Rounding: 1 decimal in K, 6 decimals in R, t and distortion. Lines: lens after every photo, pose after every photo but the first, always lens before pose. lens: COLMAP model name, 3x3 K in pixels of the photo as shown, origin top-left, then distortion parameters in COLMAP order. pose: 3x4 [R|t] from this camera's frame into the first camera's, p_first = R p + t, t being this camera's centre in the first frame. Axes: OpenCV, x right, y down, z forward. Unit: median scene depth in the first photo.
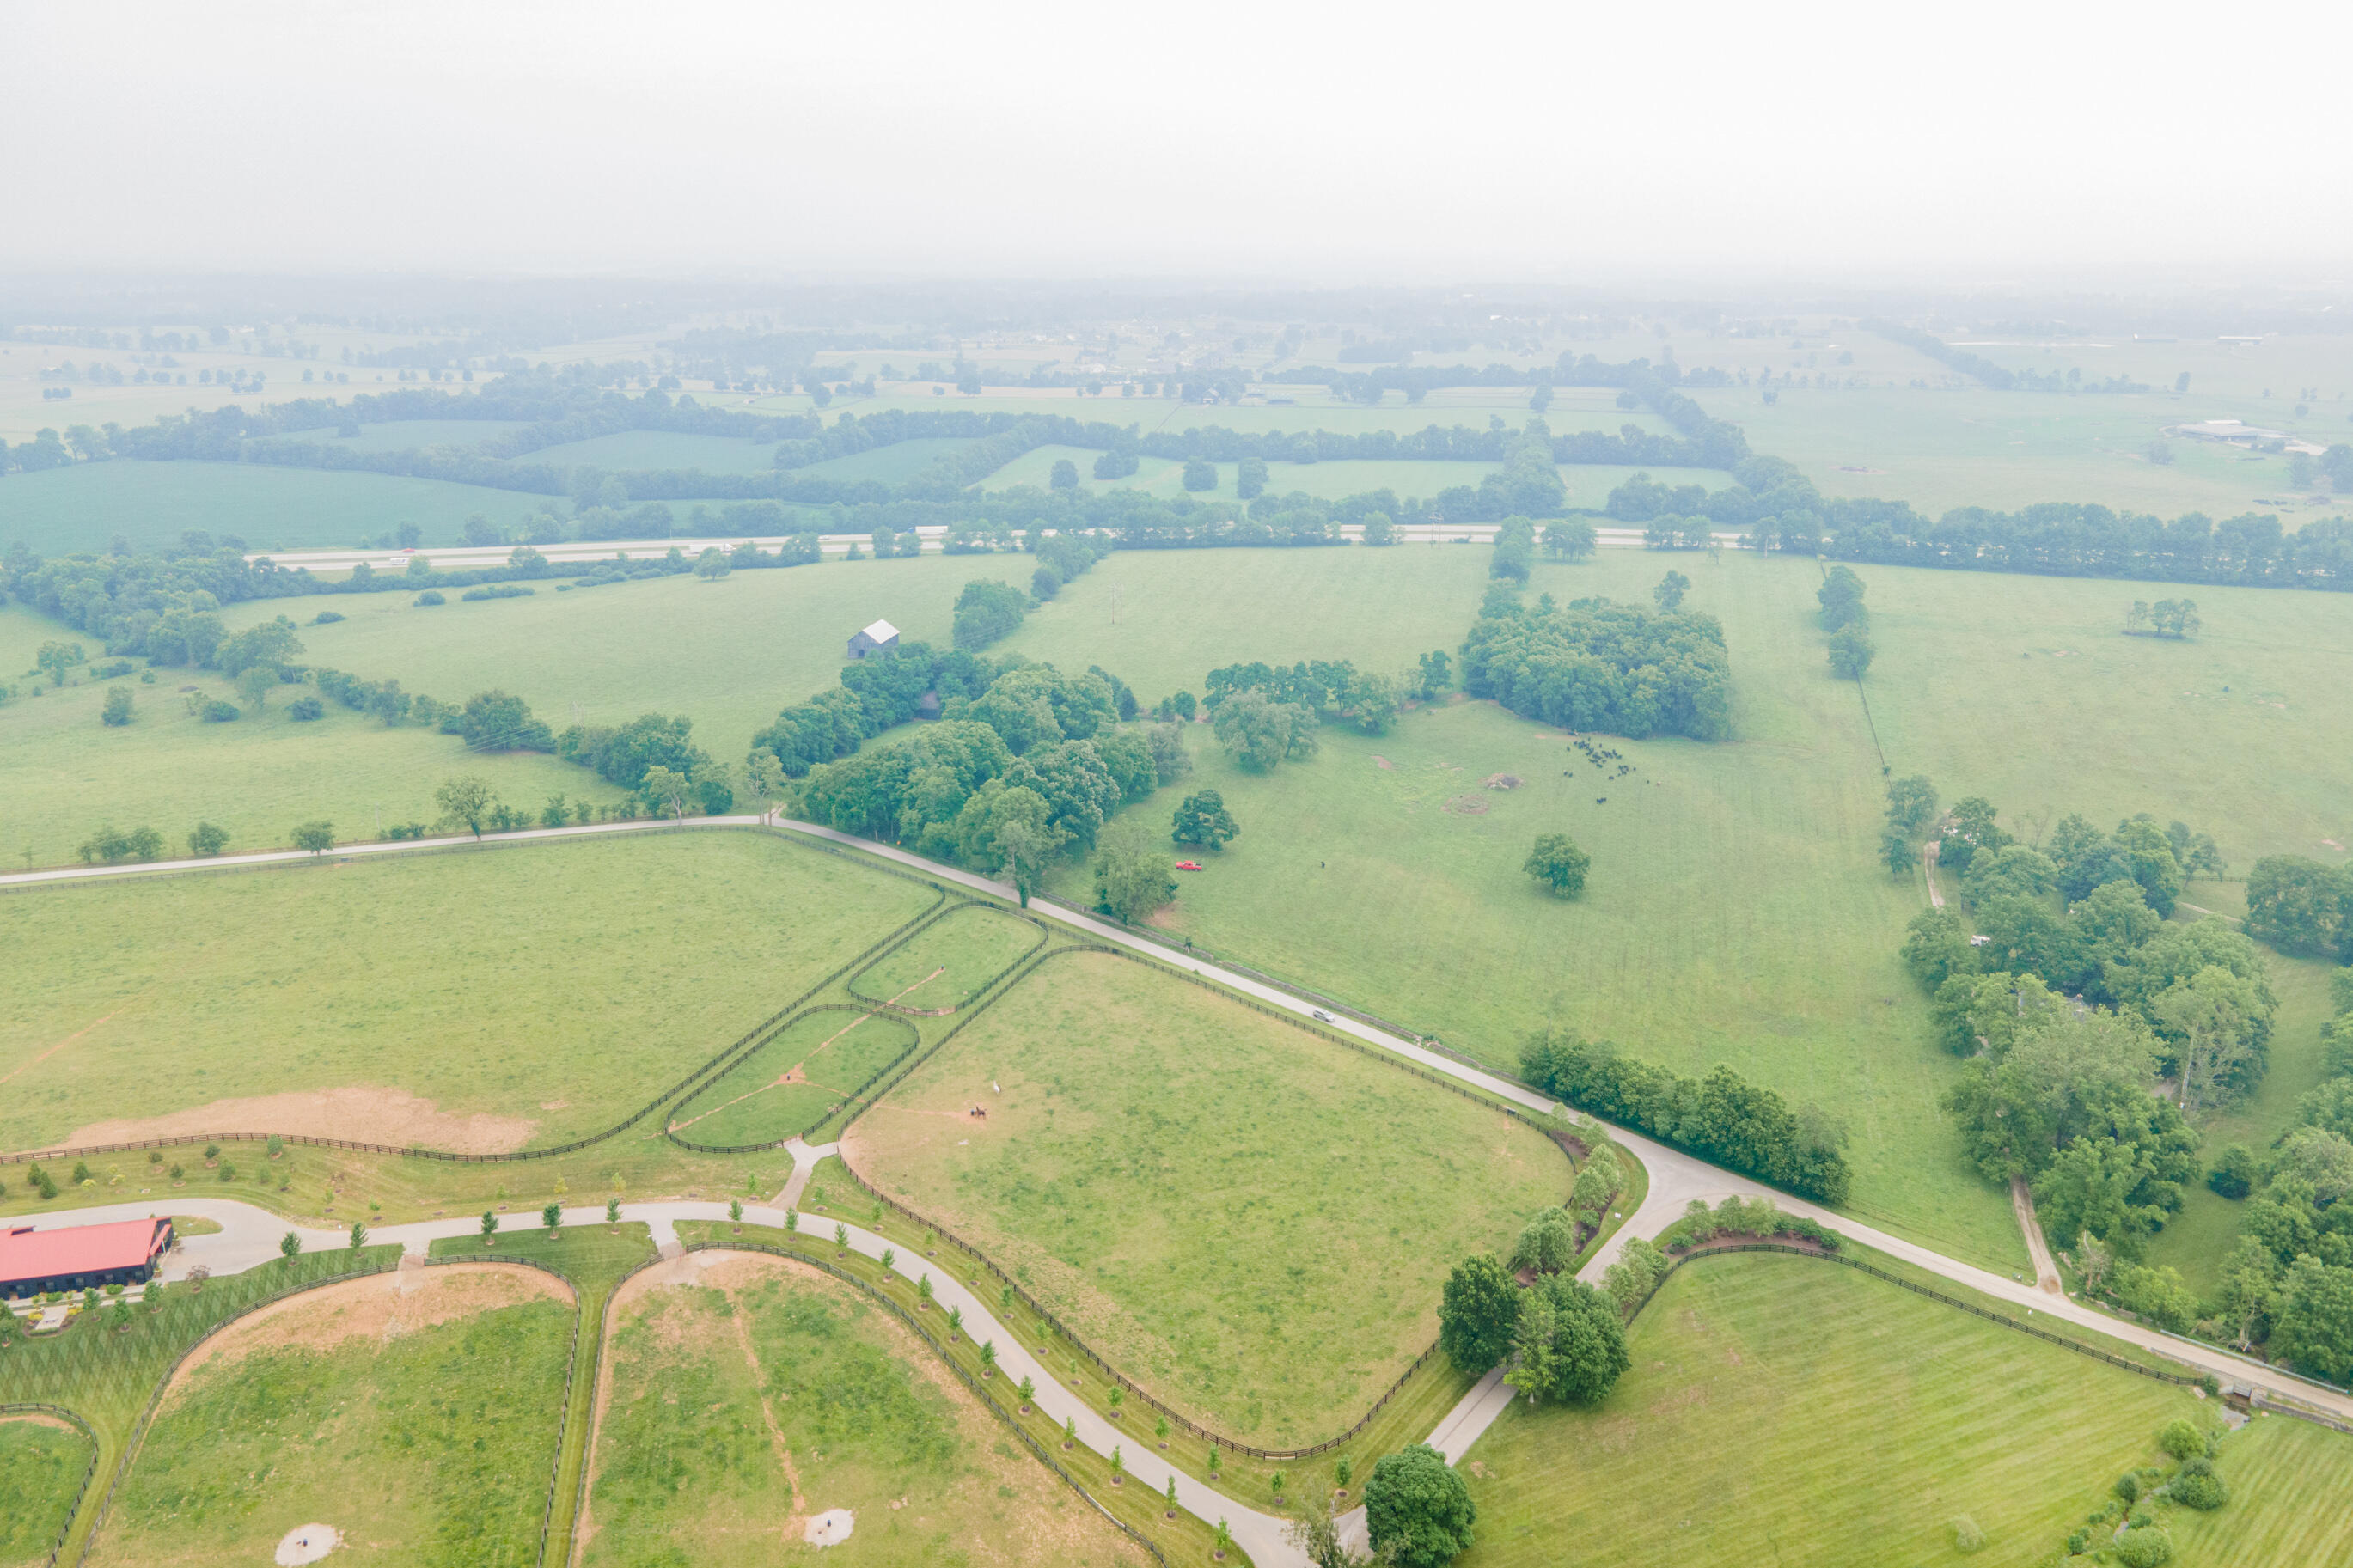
lens RADIAL K [[1647.9, 0, 1176.5], [0, 1647.9, 784.0], [0, 0, 1]] dist [0.030385, 0.005970]
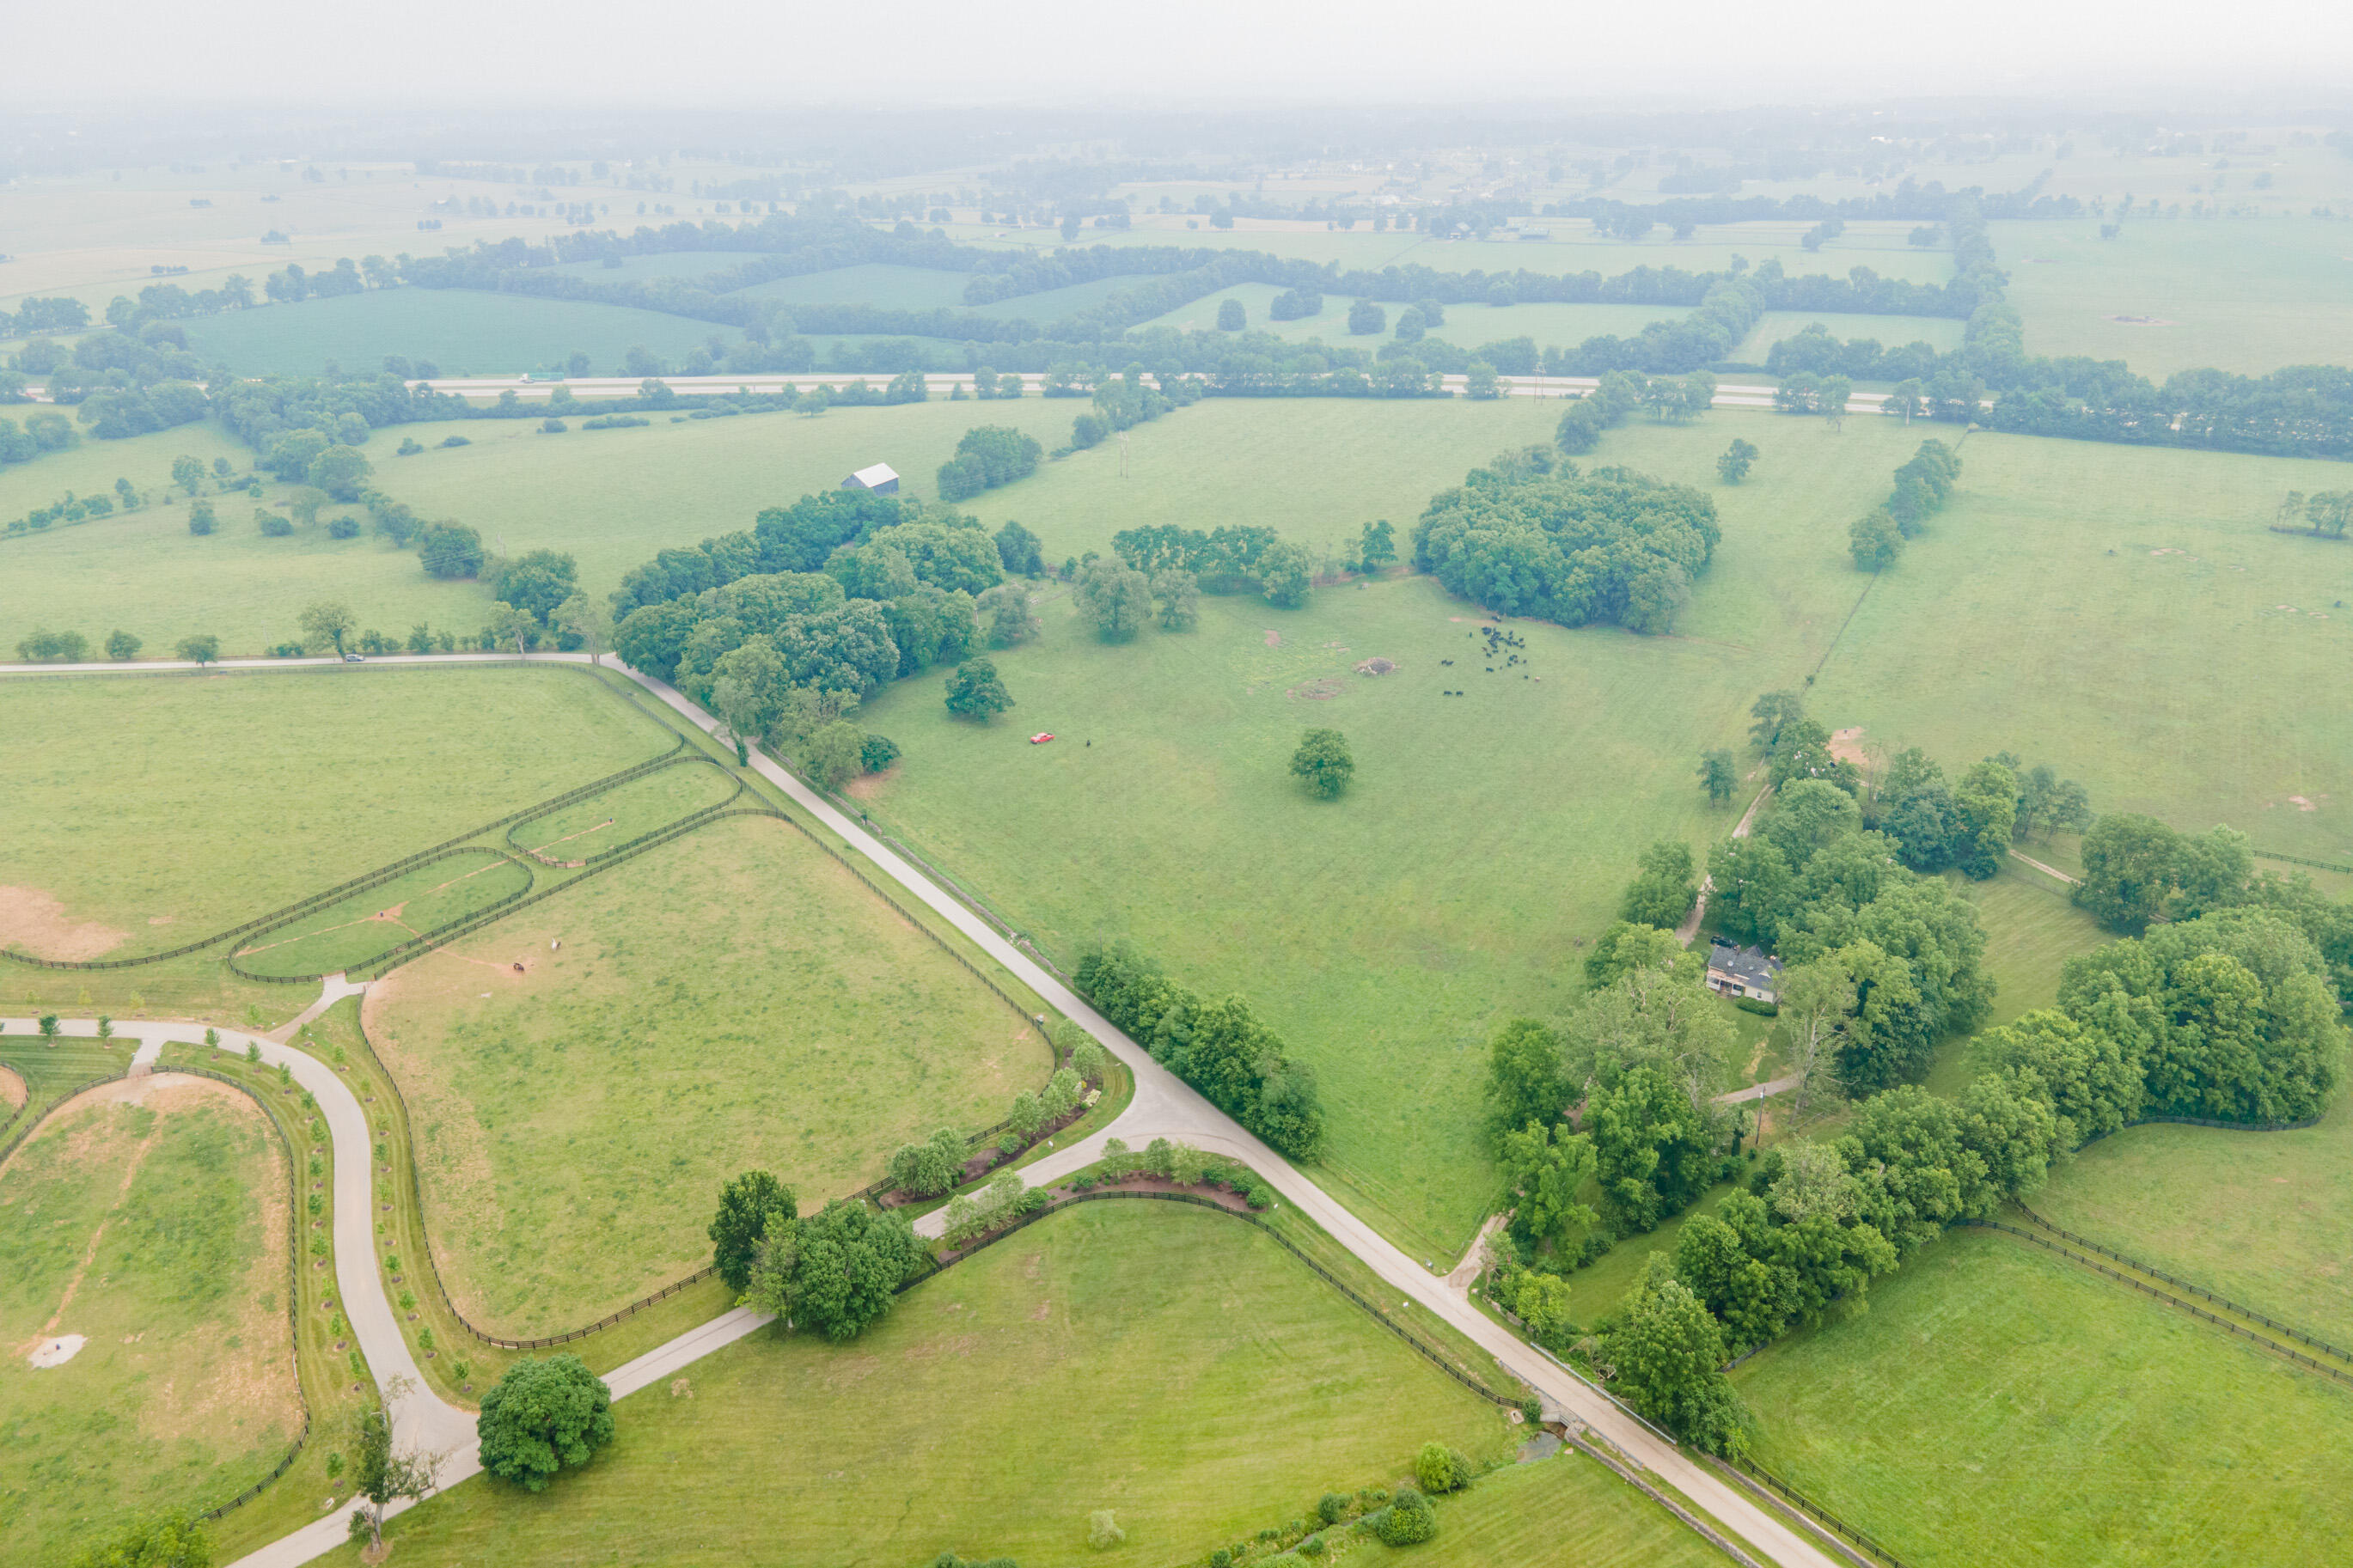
lens RADIAL K [[1632.0, 0, 1148.6], [0, 1632.0, 790.2], [0, 0, 1]] dist [0.006948, 0.048080]
pose [[0.973697, 0.078730, -0.213812, 0.249745], [-0.056813, 0.992657, 0.106790, -0.020804], [0.220649, -0.091834, 0.971020, 0.063325]]
